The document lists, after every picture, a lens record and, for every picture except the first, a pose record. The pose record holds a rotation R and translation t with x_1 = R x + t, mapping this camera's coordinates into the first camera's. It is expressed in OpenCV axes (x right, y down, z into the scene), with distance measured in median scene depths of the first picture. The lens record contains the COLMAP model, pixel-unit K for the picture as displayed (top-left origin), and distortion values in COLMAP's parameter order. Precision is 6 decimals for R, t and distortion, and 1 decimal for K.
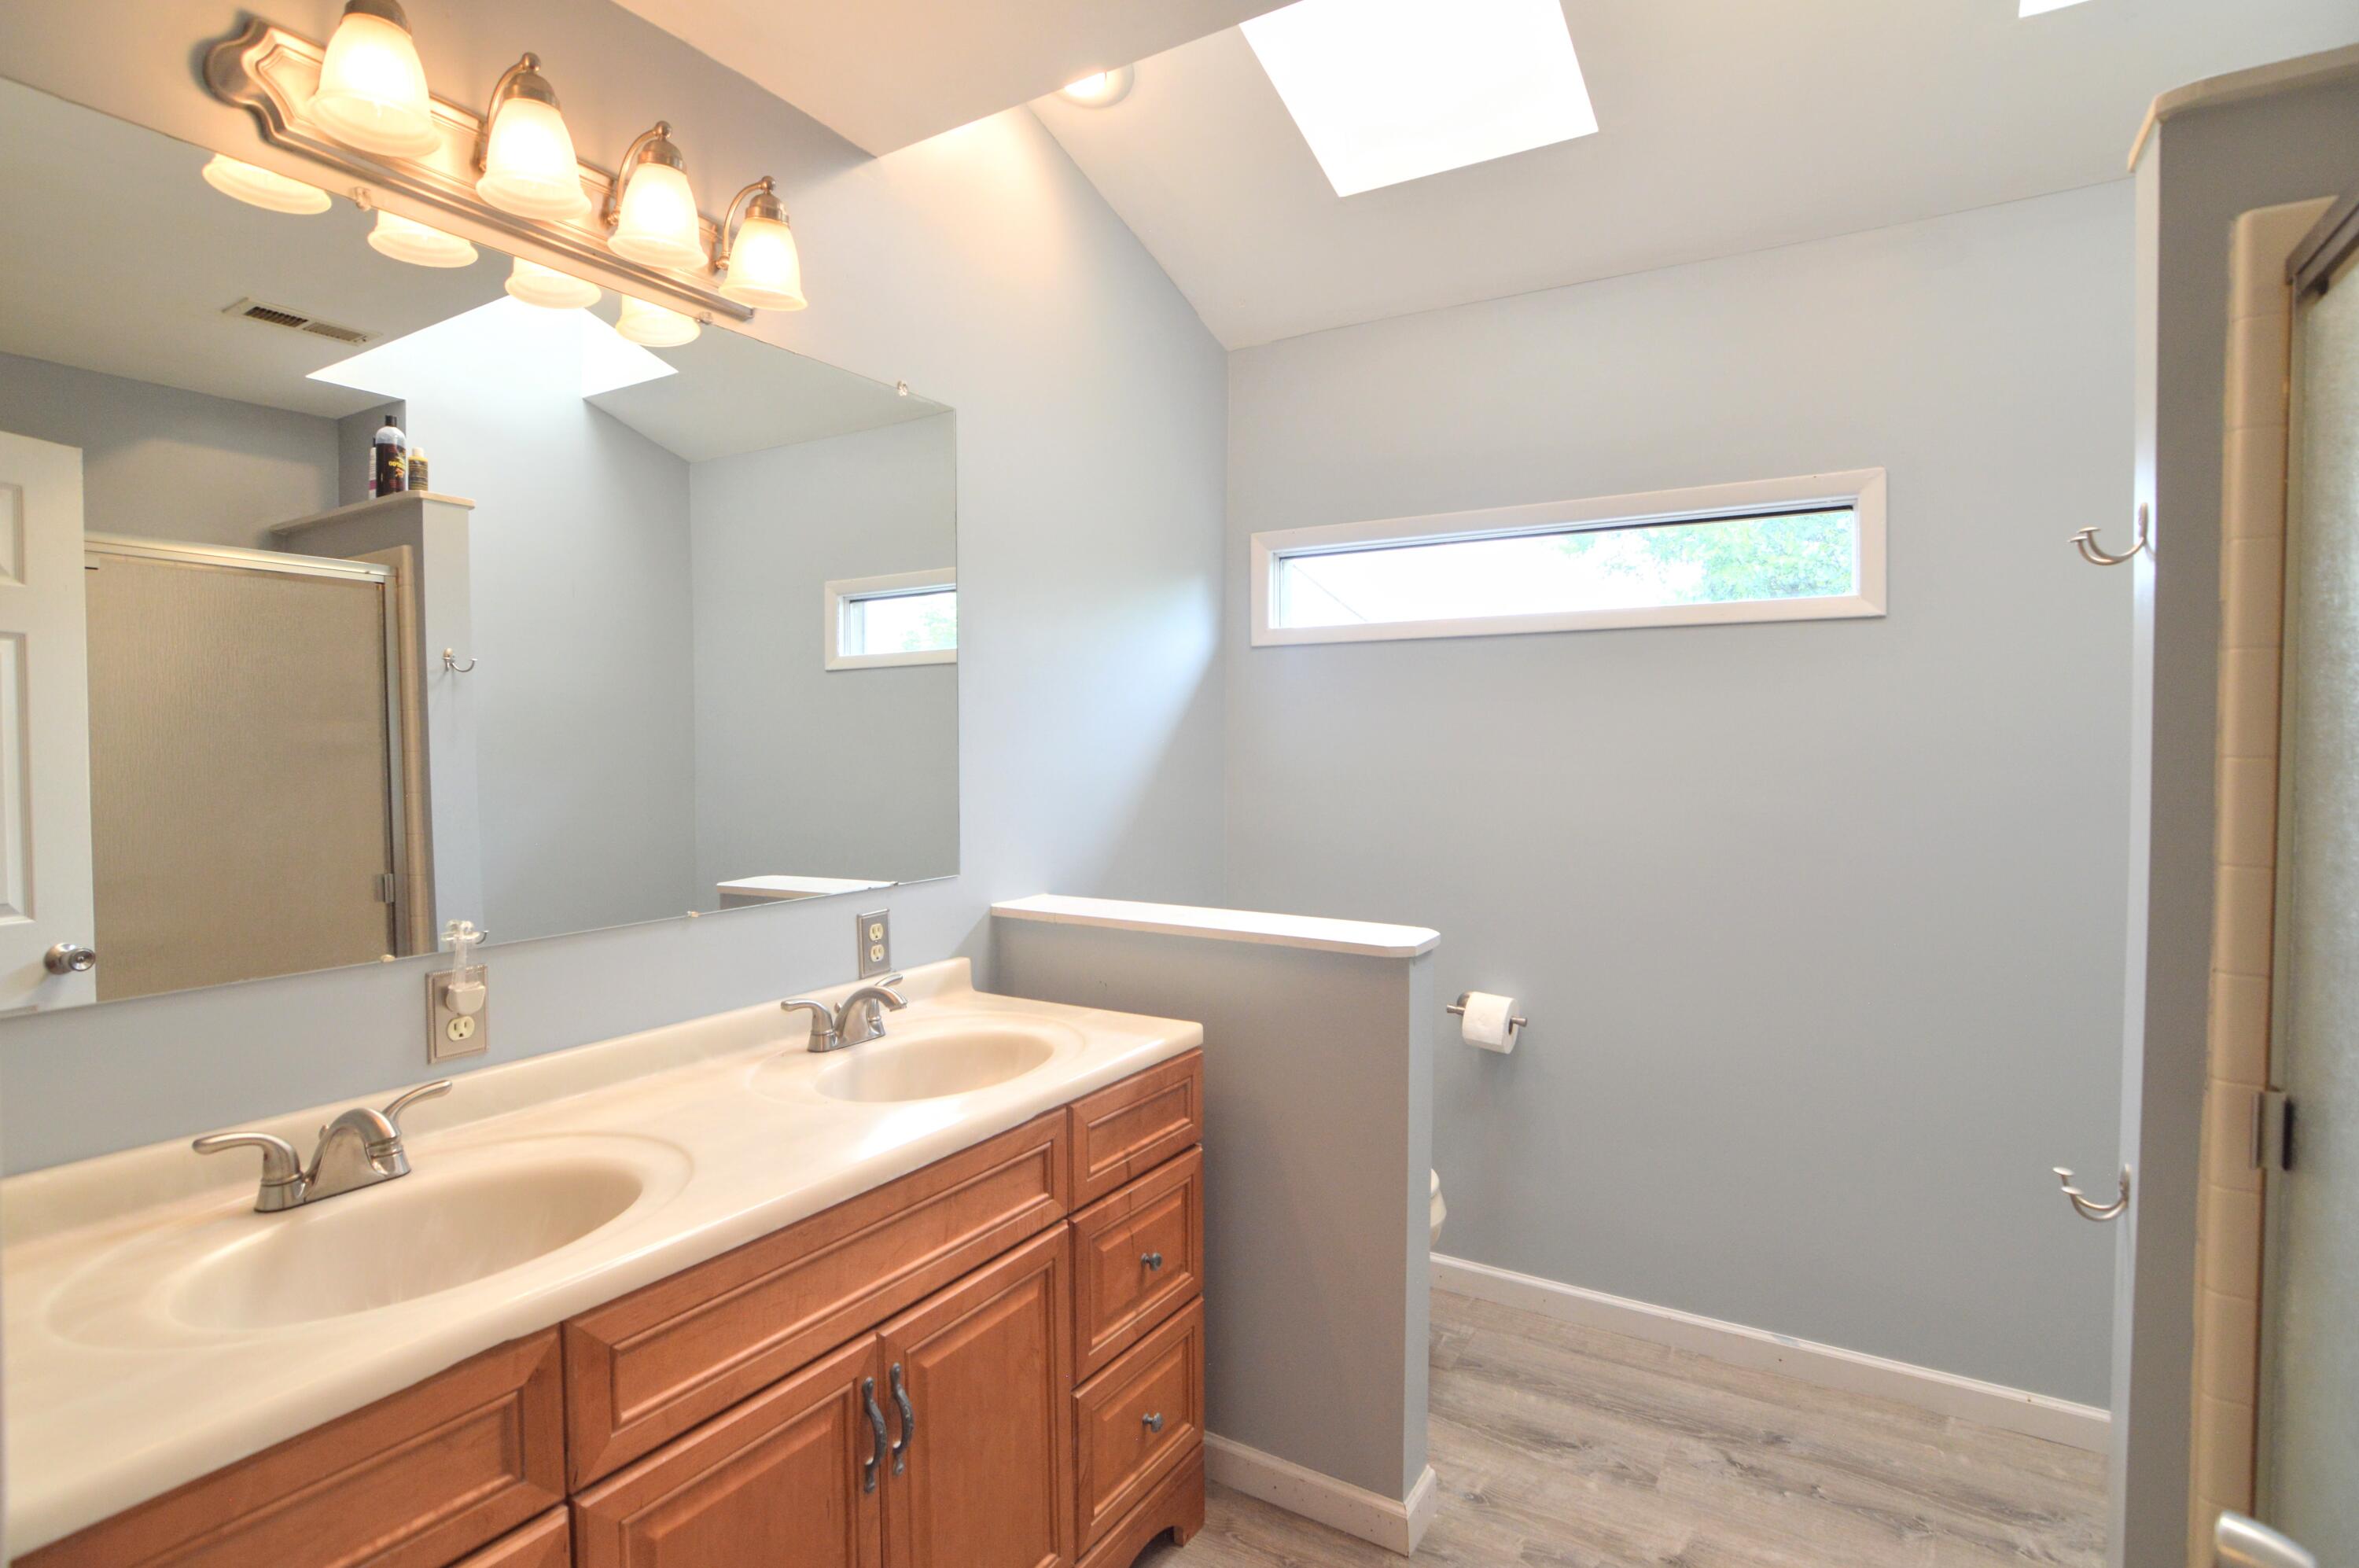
lens RADIAL K [[1180.4, 0, 1251.5], [0, 1180.4, 785.0], [0, 0, 1]] dist [-0.031077, 0.010033]
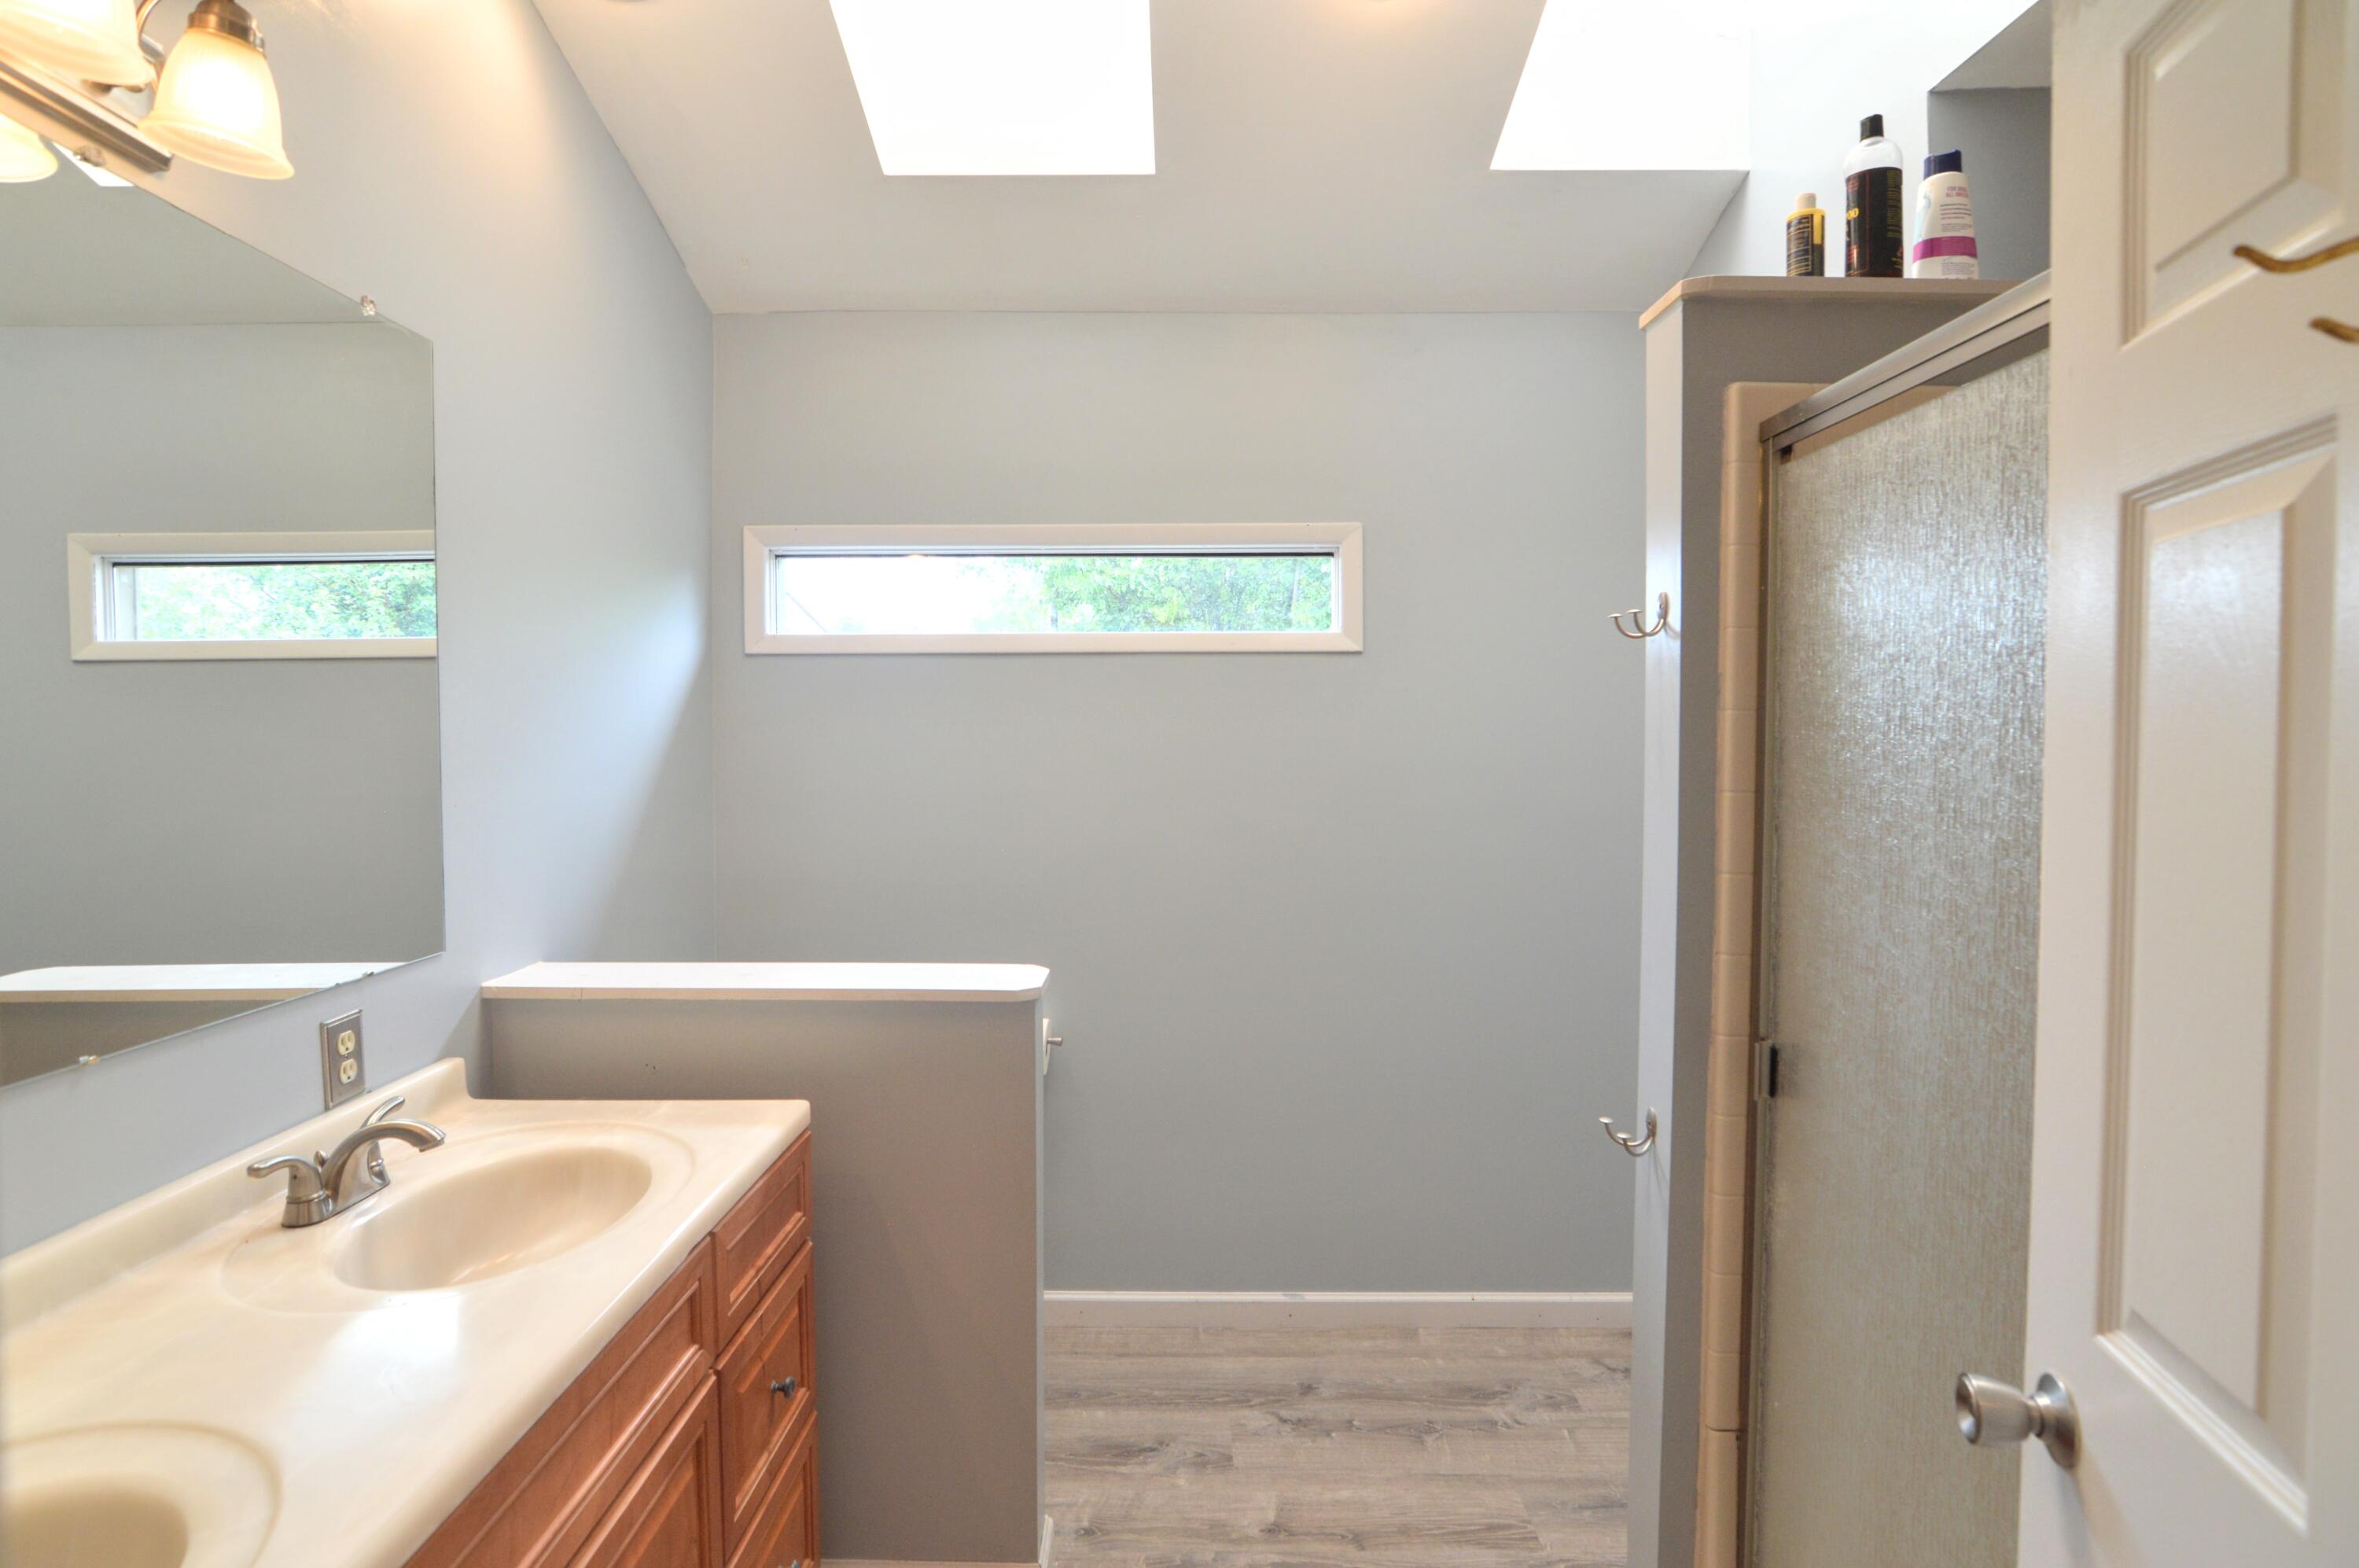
lens RADIAL K [[1180.4, 0, 1175.6], [0, 1180.4, 775.7], [0, 0, 1]] dist [-0.031077, 0.010033]
pose [[0.857905, -0.017147, 0.513522, -0.247952], [0.014721, 0.999853, 0.008793, -0.040902], [-0.513597, 0.000016, 0.858031, 0.112296]]
